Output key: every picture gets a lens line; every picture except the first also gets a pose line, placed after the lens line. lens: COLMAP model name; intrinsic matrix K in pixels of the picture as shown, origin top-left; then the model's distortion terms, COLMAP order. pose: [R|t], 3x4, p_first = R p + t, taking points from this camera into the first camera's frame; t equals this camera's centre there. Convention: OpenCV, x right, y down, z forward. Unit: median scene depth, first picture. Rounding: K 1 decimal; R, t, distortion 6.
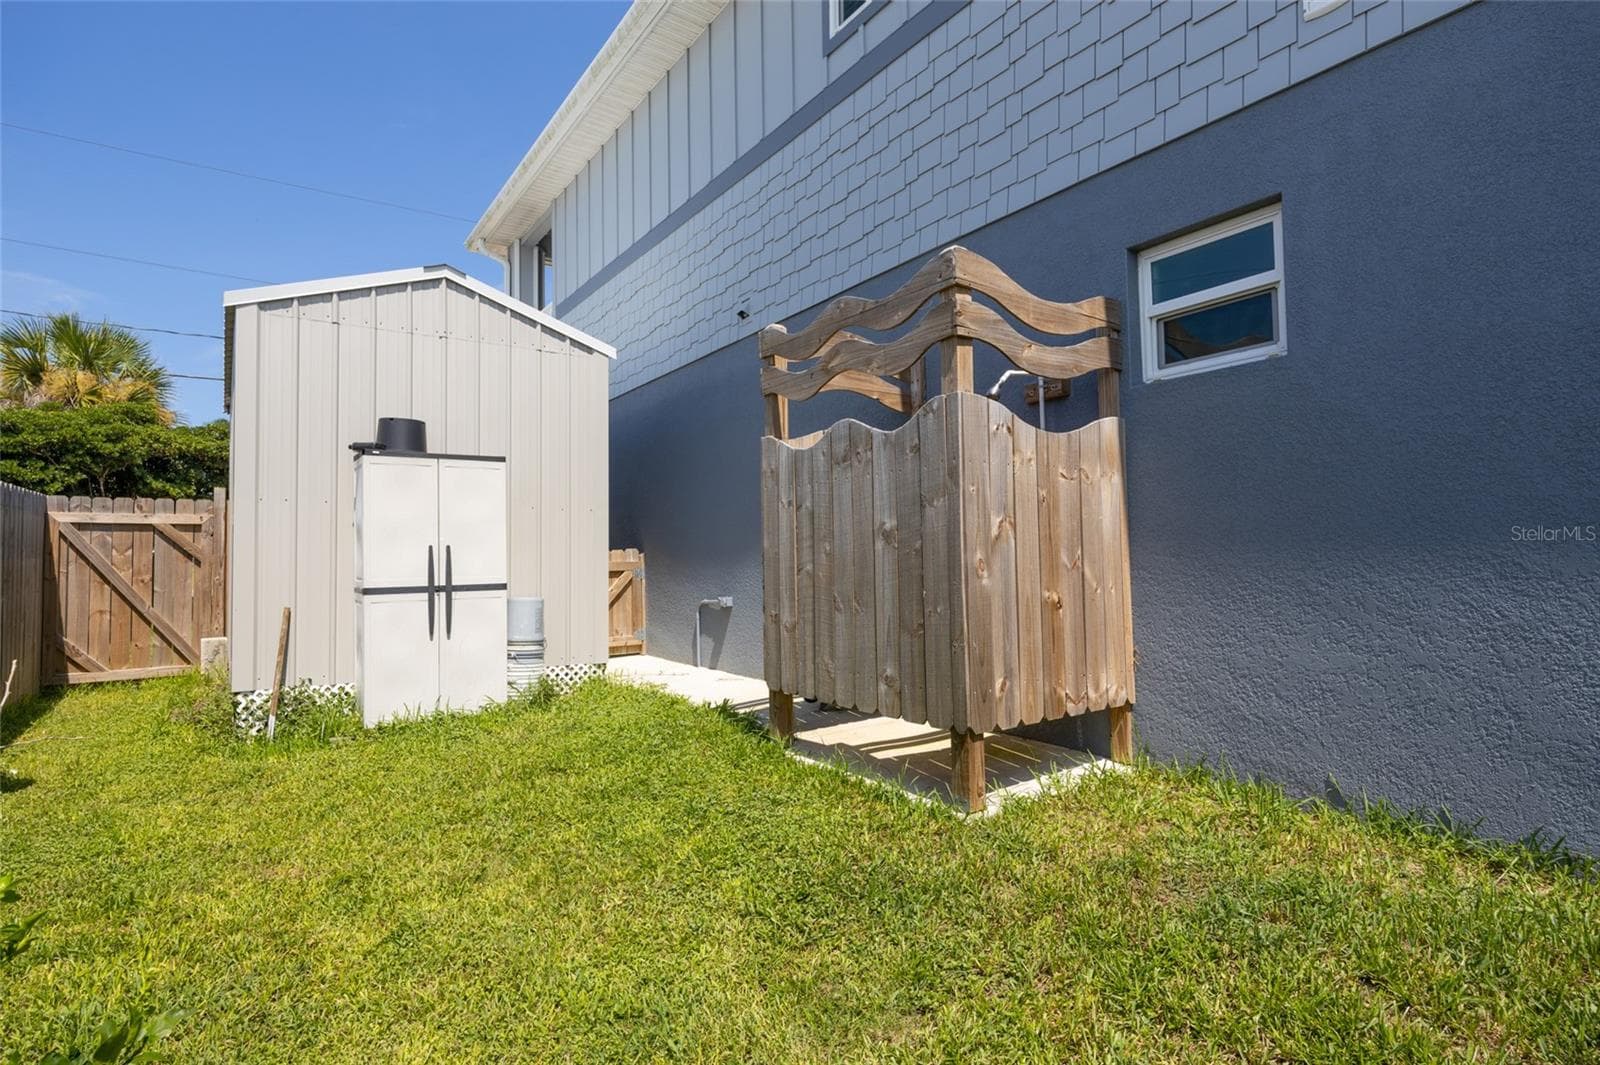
lens RADIAL K [[819.7, 0, 796.6], [0, 819.7, 533.9], [0, 0, 1]] dist [0.002976, 0.000079]
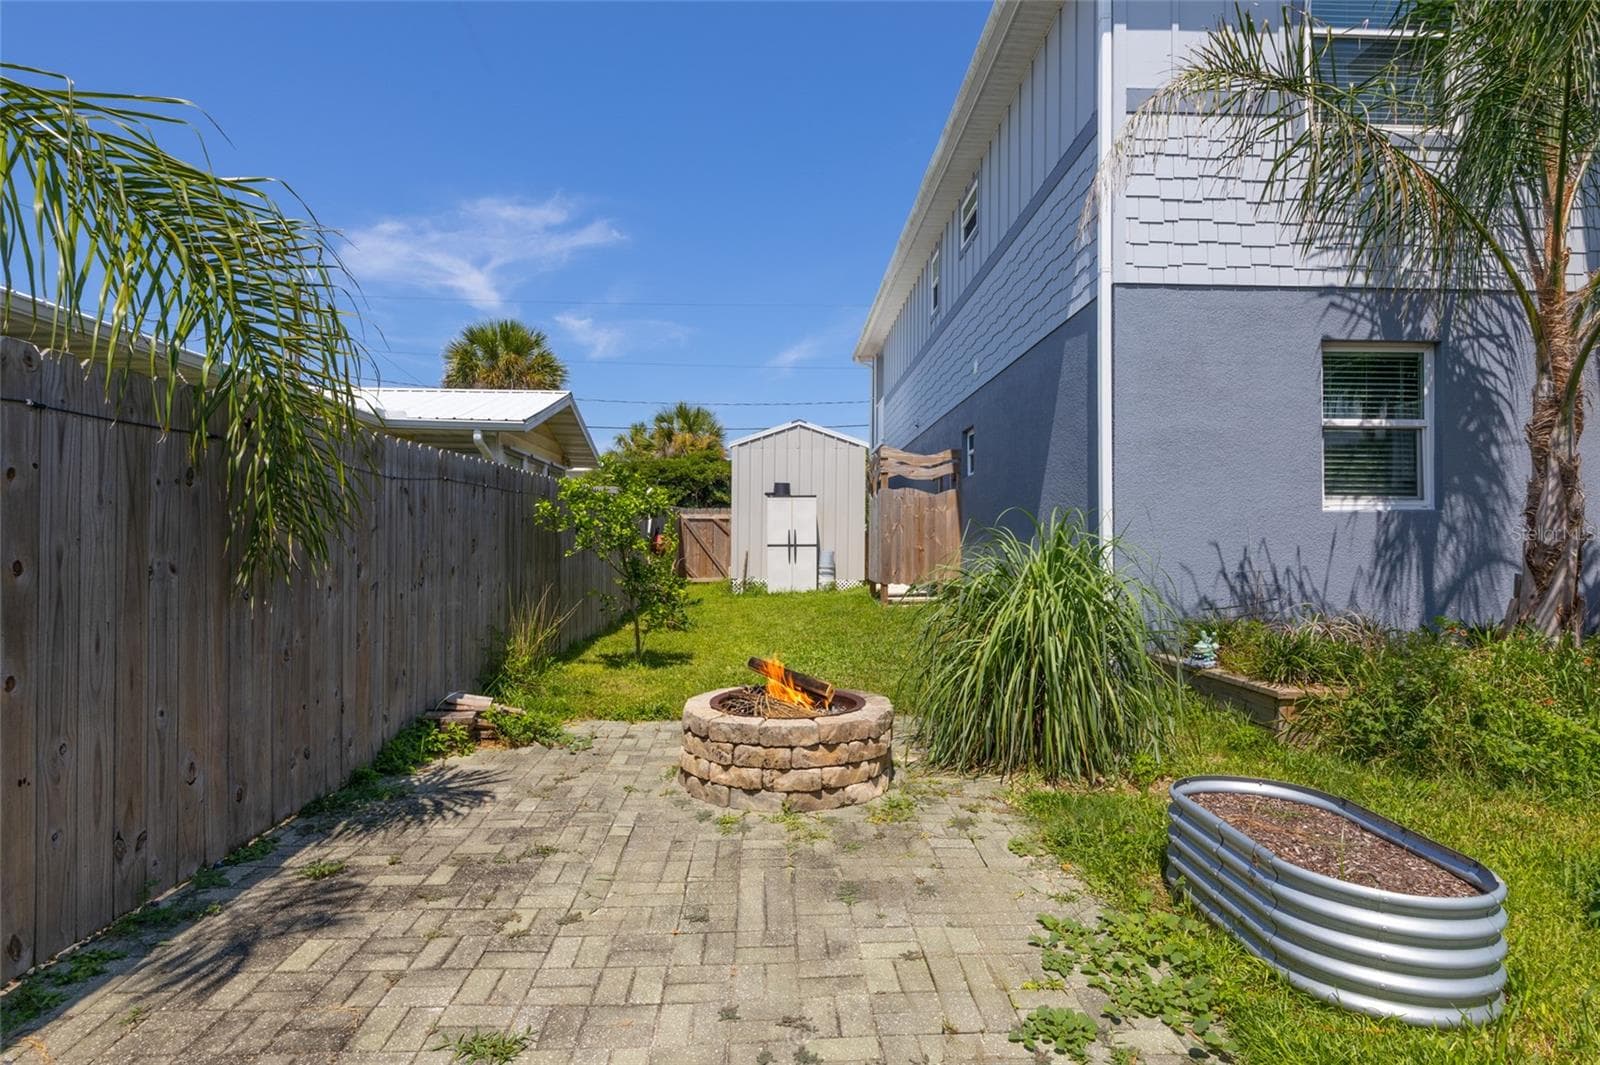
lens RADIAL K [[801.6, 0, 798.5], [0, 801.6, 528.7], [0, 0, 1]] dist [-0.002561, -0.000519]
pose [[0.838957, 0.006235, -0.544161, 0.730594], [0.004761, 0.999812, 0.018797, -0.027479], [0.544176, -0.018361, 0.838770, -0.864409]]
